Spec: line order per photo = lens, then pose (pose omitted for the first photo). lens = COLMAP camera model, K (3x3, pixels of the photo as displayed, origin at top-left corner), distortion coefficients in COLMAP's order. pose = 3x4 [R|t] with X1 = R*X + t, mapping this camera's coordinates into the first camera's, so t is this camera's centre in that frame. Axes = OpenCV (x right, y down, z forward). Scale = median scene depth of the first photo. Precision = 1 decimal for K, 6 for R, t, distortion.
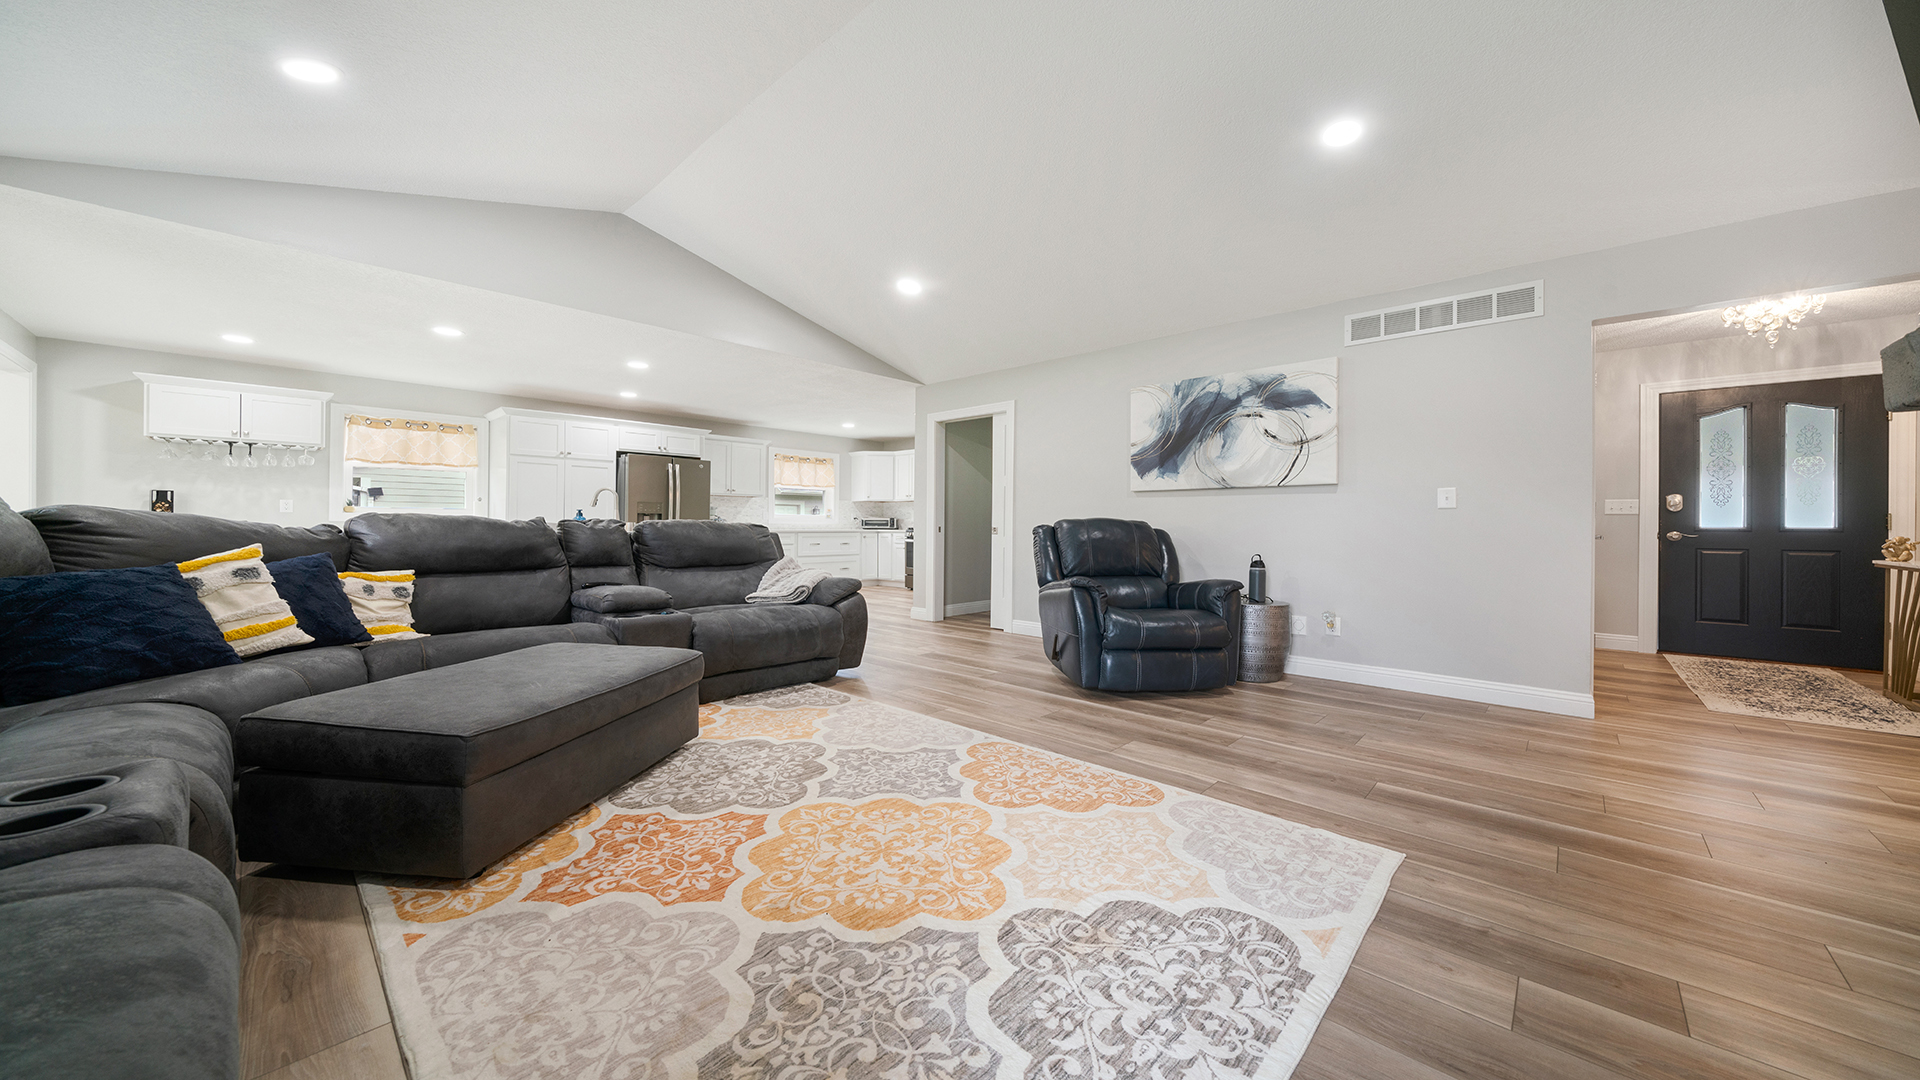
lens RADIAL K [[656.3, 0, 961.4], [0, 656.3, 526.5], [0, 0, 1]] dist [-0.007728, 0.000776]
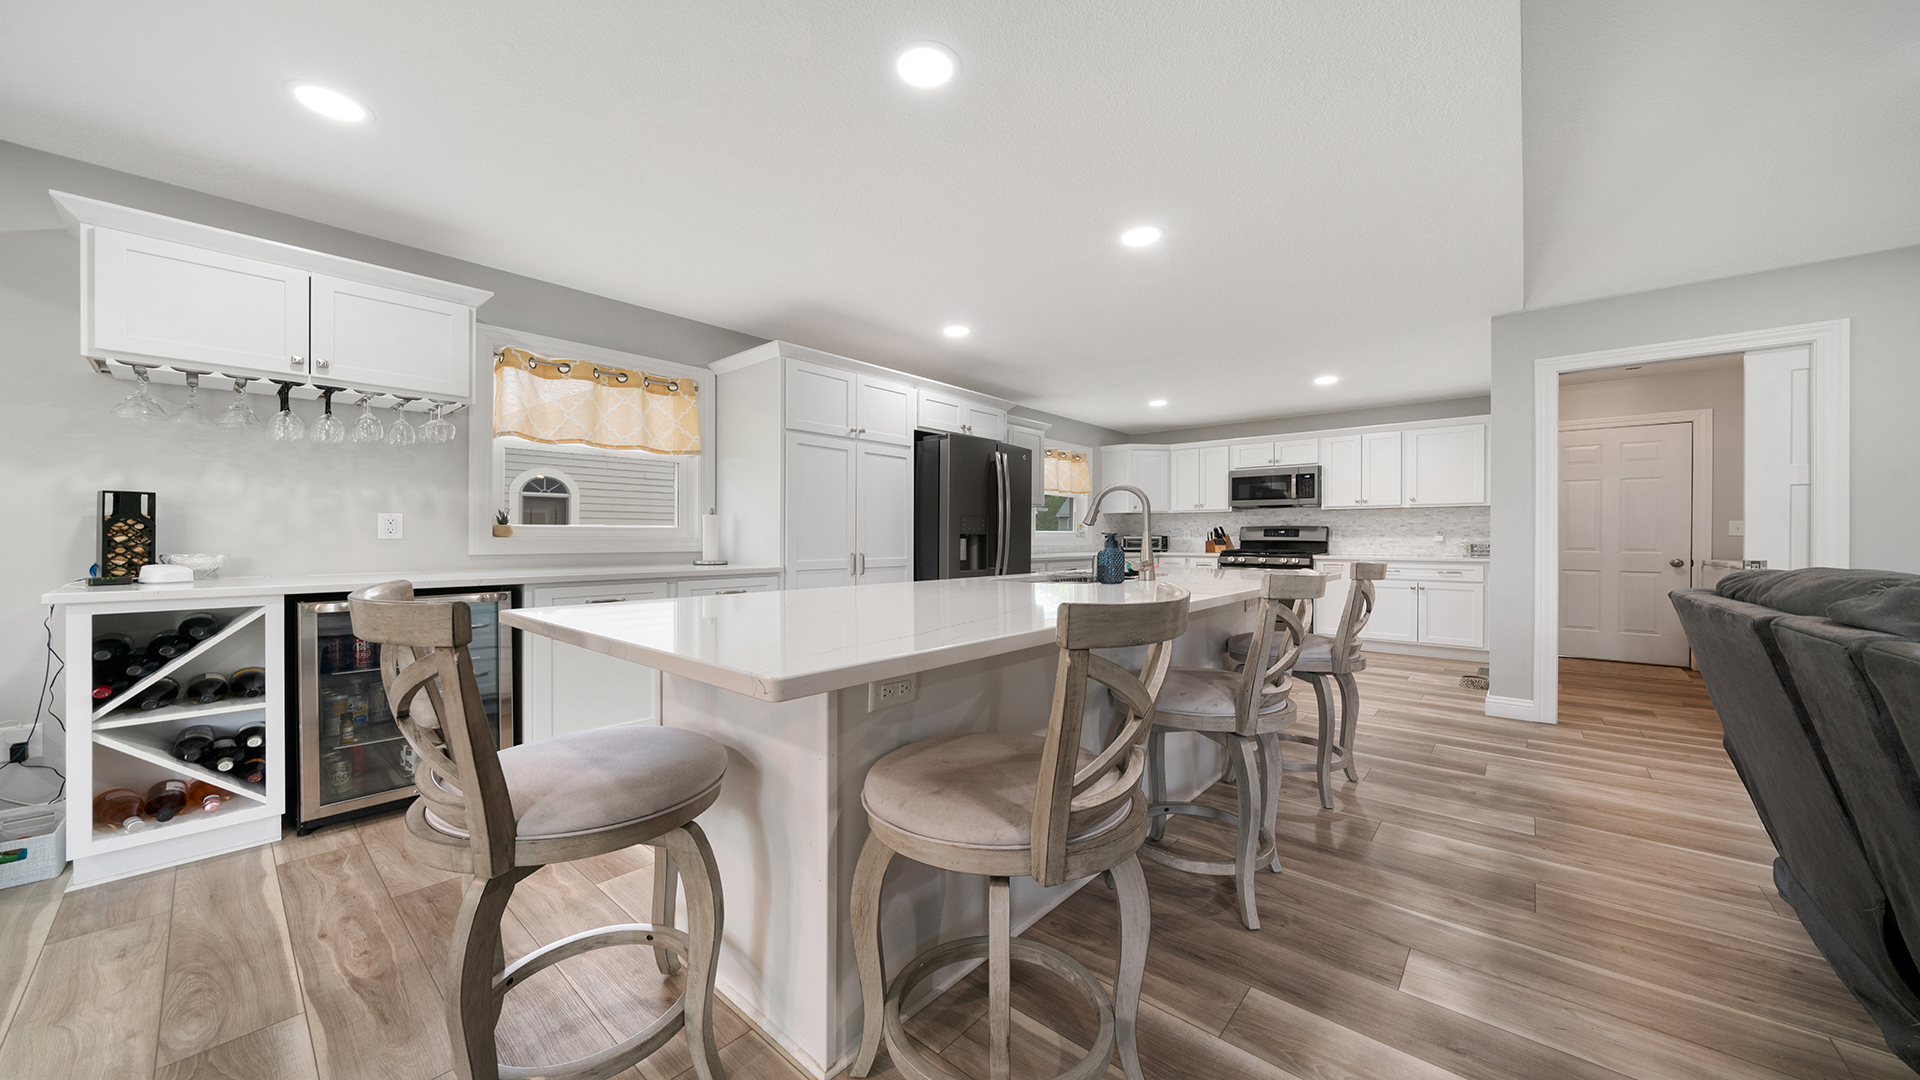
lens RADIAL K [[656.3, 0, 969.0], [0, 656.3, 540.6], [0, 0, 1]] dist [-0.007728, 0.000776]
pose [[0.999490, -0.004118, 0.031678, -1.411666], [0.003969, 0.999981, 0.004742, -0.047928], [-0.031697, -0.004614, 0.999487, 1.134897]]
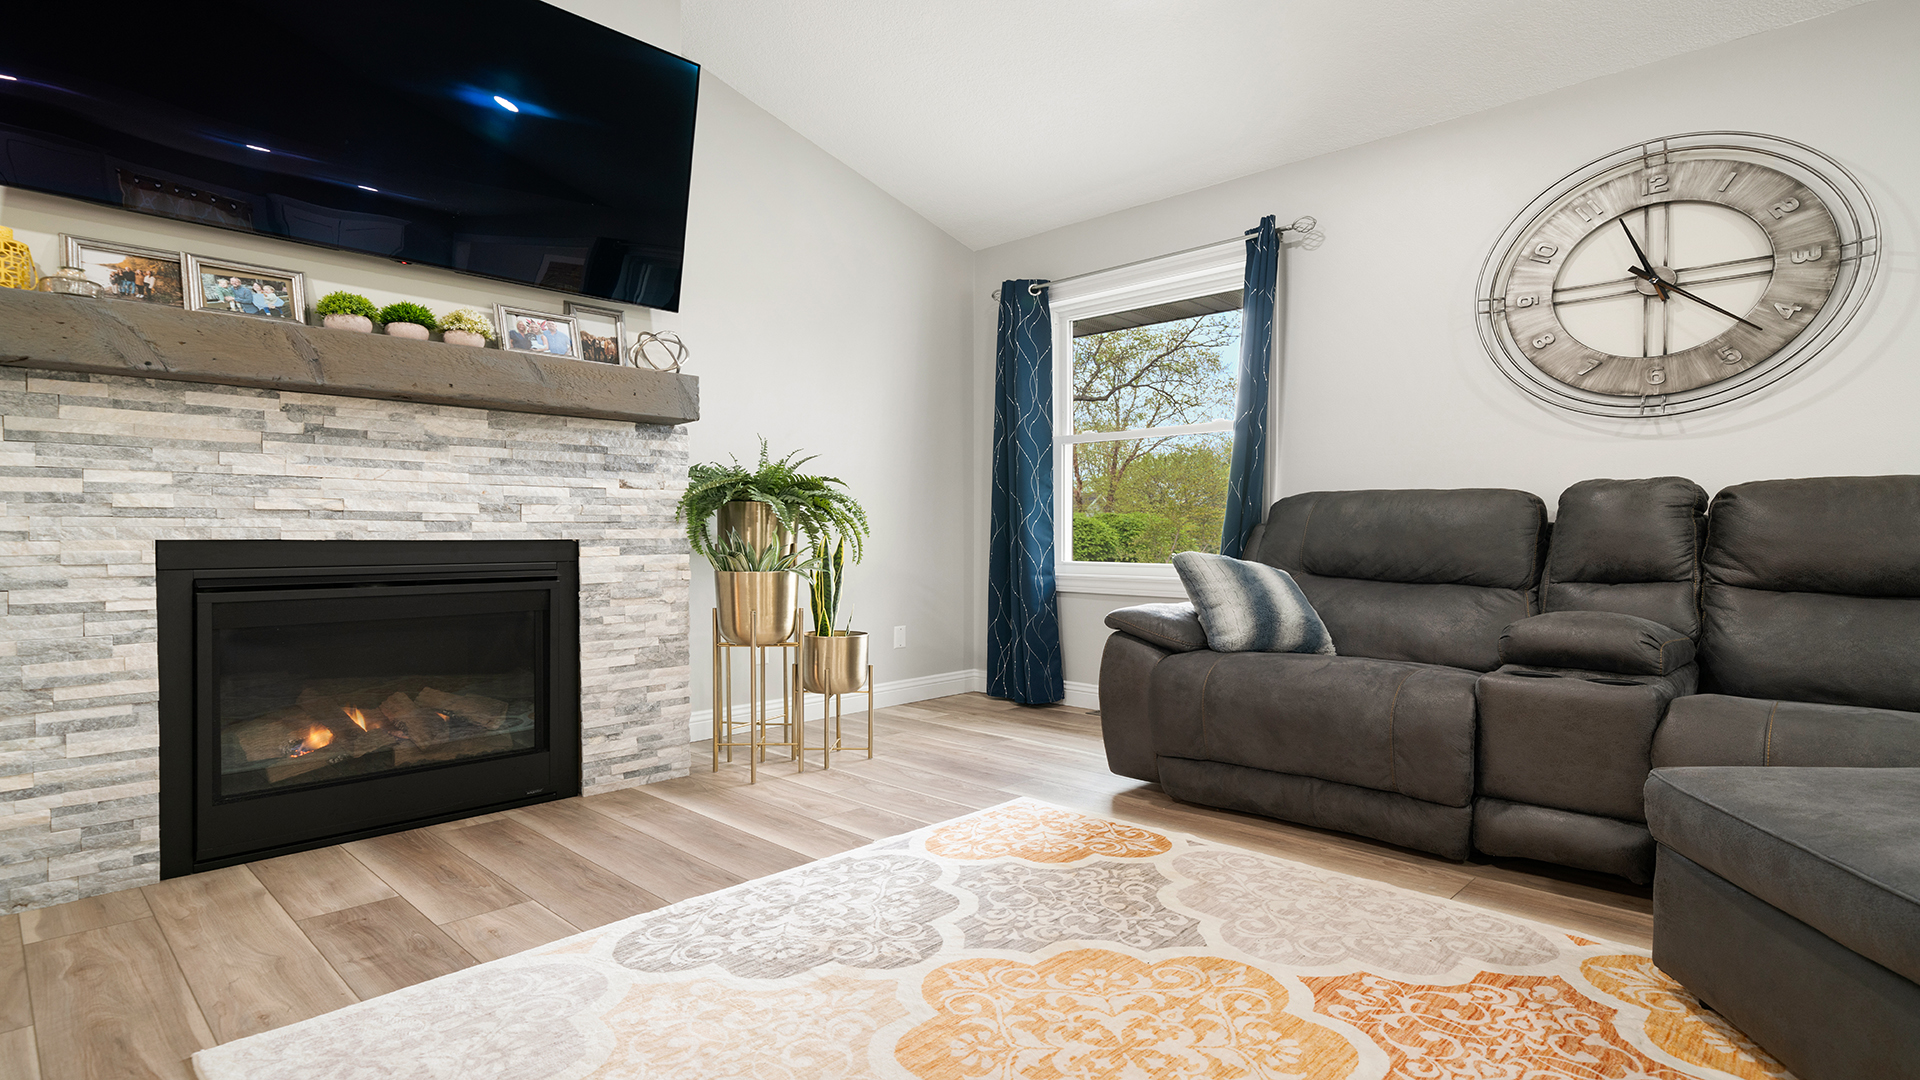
lens RADIAL K [[955.0, 0, 965.1], [0, 955.0, 543.2], [0, 0, 1]] dist [0.002437, -0.000569]
pose [[-0.999903, -0.007191, 0.011952, 0.007201], [-0.007037, 0.999893, 0.012859, 0.034075], [-0.012044, 0.012773, -0.999846, 1.308653]]
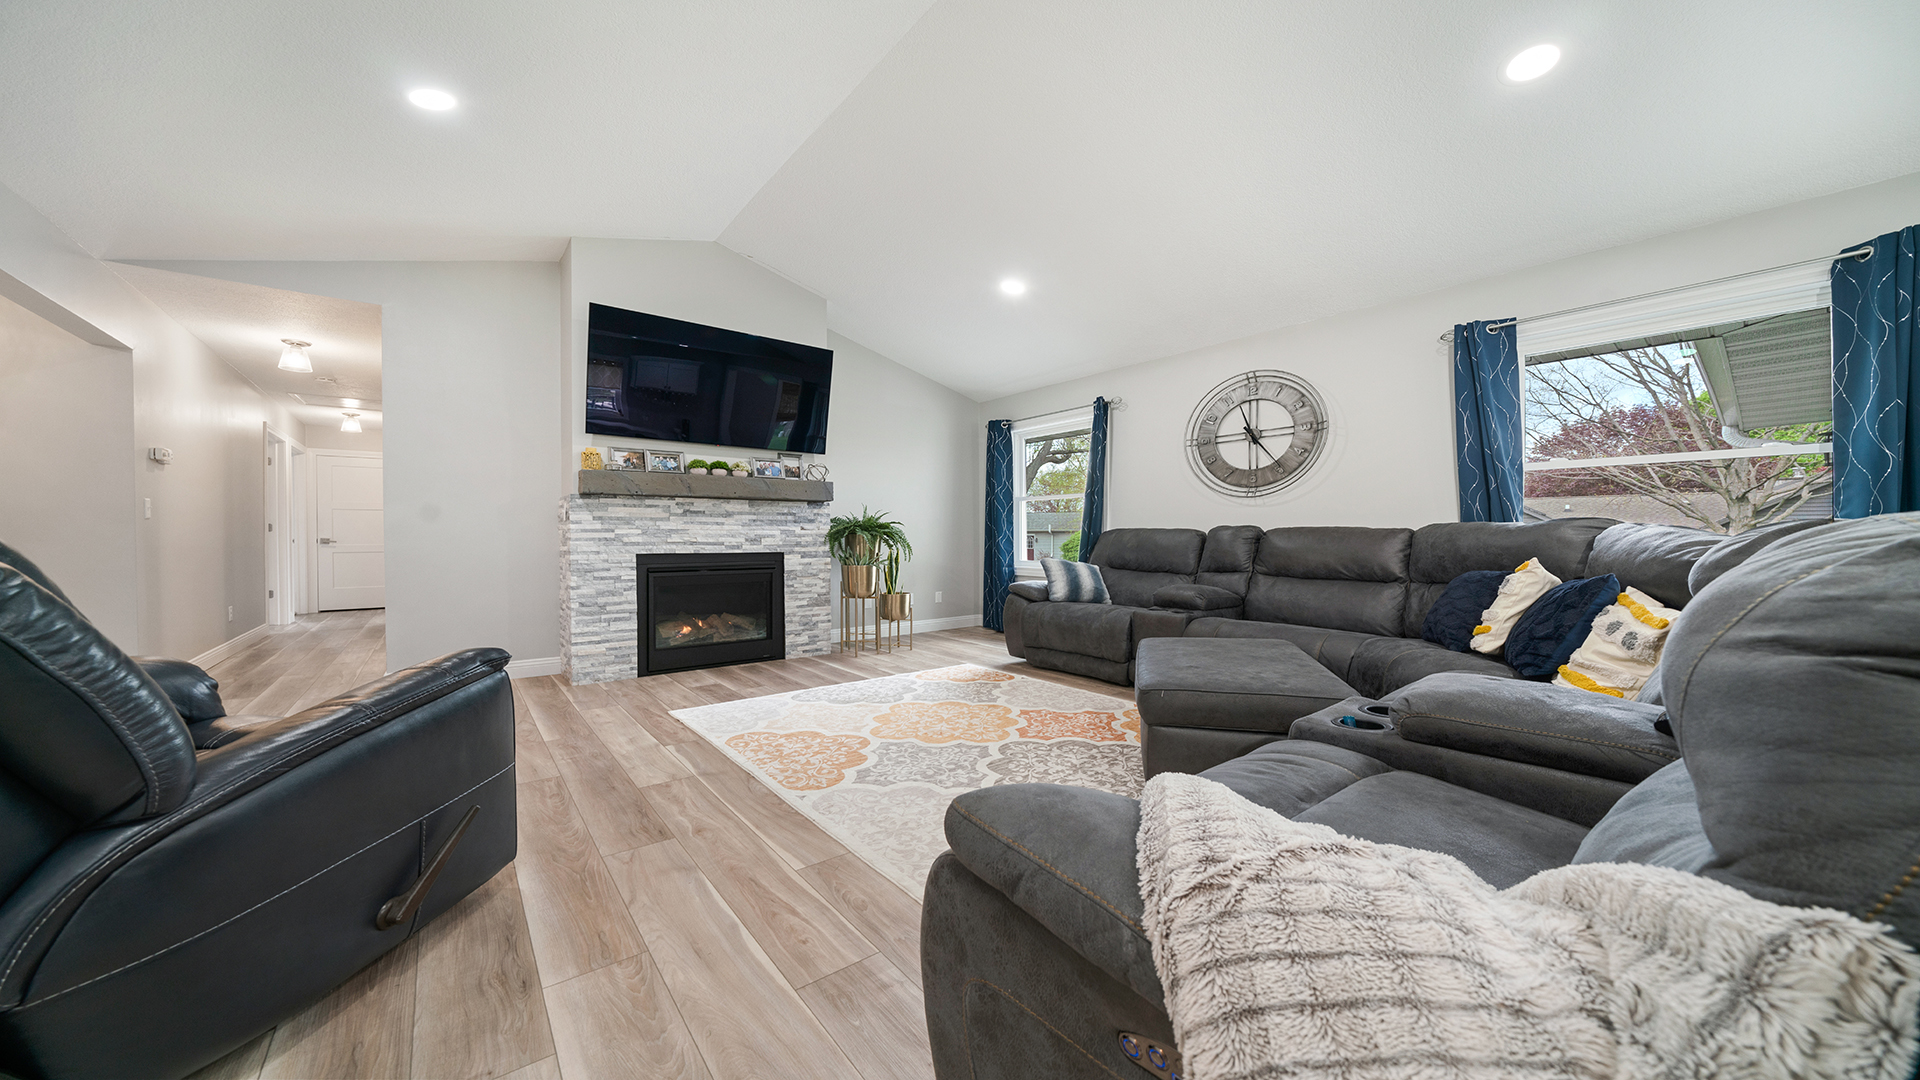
lens RADIAL K [[656.3, 0, 964.2], [0, 656.3, 540.0], [0, 0, 1]] dist [-0.007728, 0.000776]
pose [[-0.989430, -0.005945, 0.144891, -0.307222], [-0.004776, 0.999953, 0.008414, -0.005713], [-0.144934, 0.007633, -0.989412, 1.969702]]
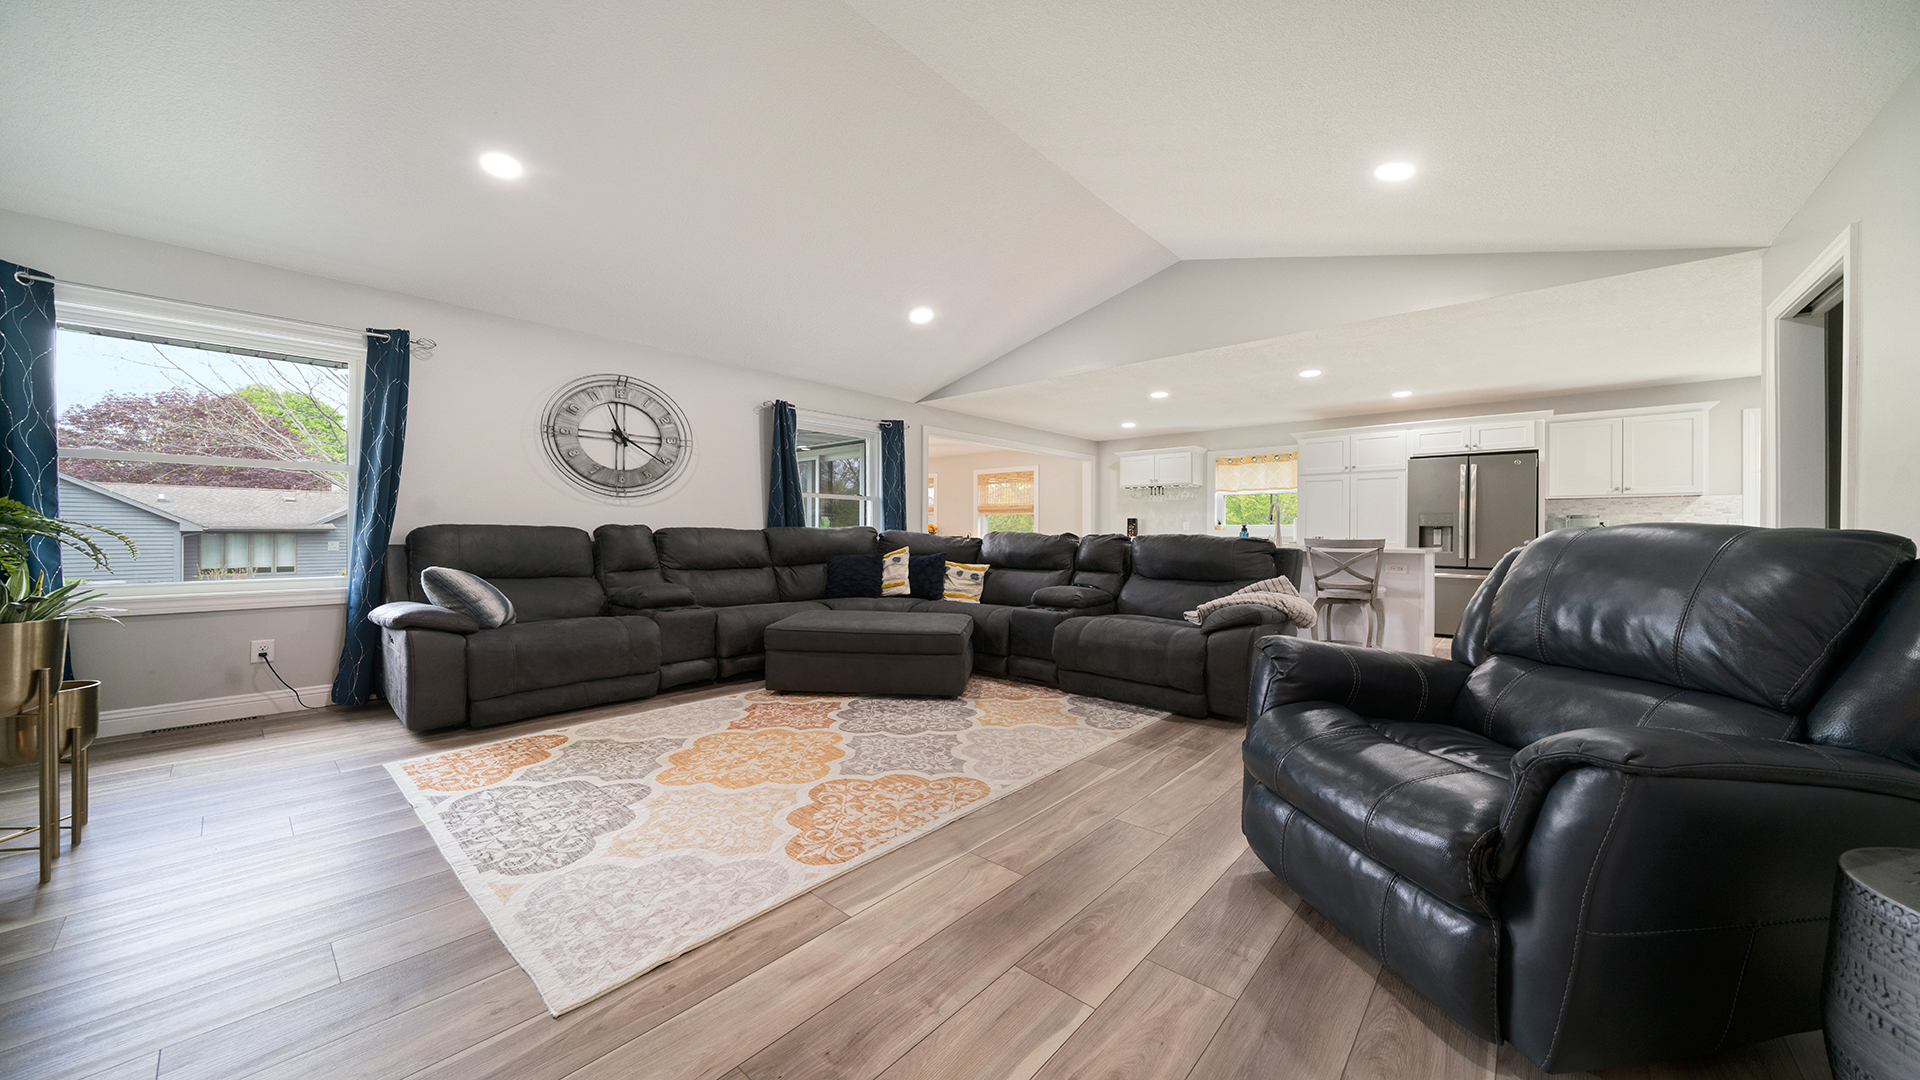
lens RADIAL K [[656.3, 0, 959.8], [0, 656.3, 534.5], [0, 0, 1]] dist [-0.007728, 0.000776]
pose [[0.028165, -0.005022, -0.999591, 0.998940], [-0.005988, 0.999969, -0.005193, -0.003196], [0.999585, 0.006132, 0.028134, 1.015782]]
